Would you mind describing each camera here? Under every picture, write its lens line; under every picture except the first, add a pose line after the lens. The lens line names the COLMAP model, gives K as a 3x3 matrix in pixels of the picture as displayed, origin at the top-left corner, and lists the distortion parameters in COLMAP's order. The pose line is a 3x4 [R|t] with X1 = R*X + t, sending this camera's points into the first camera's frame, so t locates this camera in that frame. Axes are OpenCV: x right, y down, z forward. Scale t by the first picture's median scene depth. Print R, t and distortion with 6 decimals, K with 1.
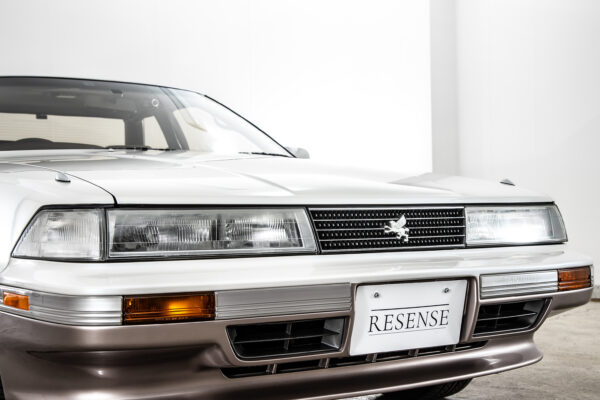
lens RADIAL K [[858.4, 0, 300.0], [0, 858.4, 200.0], [0, 0, 1]] dist [0.151726, 0.038246]
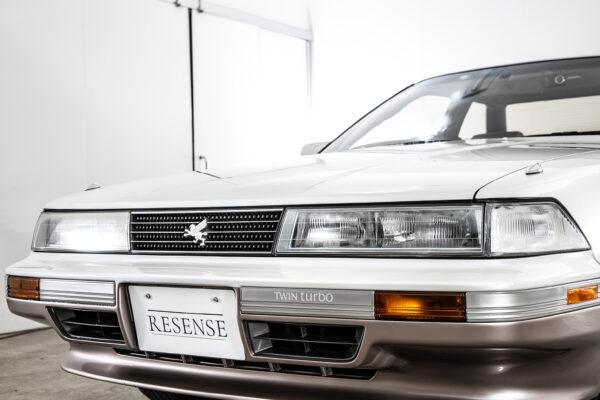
lens RADIAL K [[925.1, 0, 300.0], [0, 925.1, 200.0], [0, 0, 1]] dist [0.195569, -0.011835]
pose [[0.393731, -0.001879, -0.919224, 1.191552], [0.027699, 0.999568, 0.009821, -0.011388], [0.918808, -0.029329, 0.393613, 0.725359]]
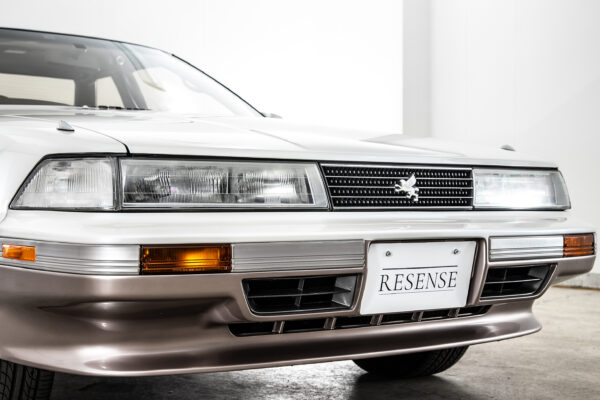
lens RADIAL K [[966.3, 0, 292.4], [0, 966.3, 200.5], [0, 0, 1]] dist [0.199784, -0.073320]
pose [[0.998057, 0.016332, 0.060128, -0.086763], [-0.017191, 0.999757, 0.013799, 0.036456], [-0.059888, -0.014806, 0.998095, -0.093263]]
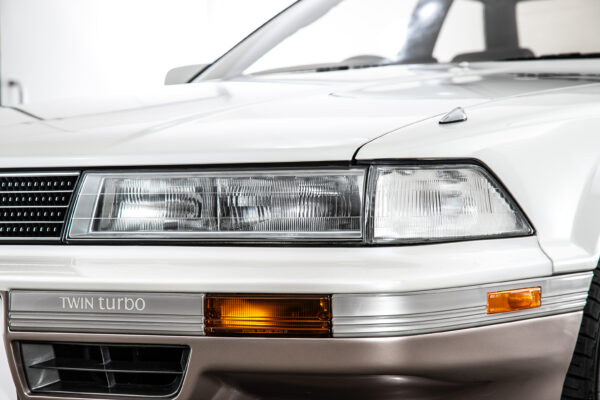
lens RADIAL K [[1669.2, 0, 300.0], [0, 1669.2, 200.0], [0, 0, 1]] dist [0.596180, -0.090964]
pose [[0.432218, 0.023003, -0.901476, 1.430416], [0.020662, 0.999160, 0.035402, -0.012214], [0.901533, -0.033927, 0.431379, 0.724202]]
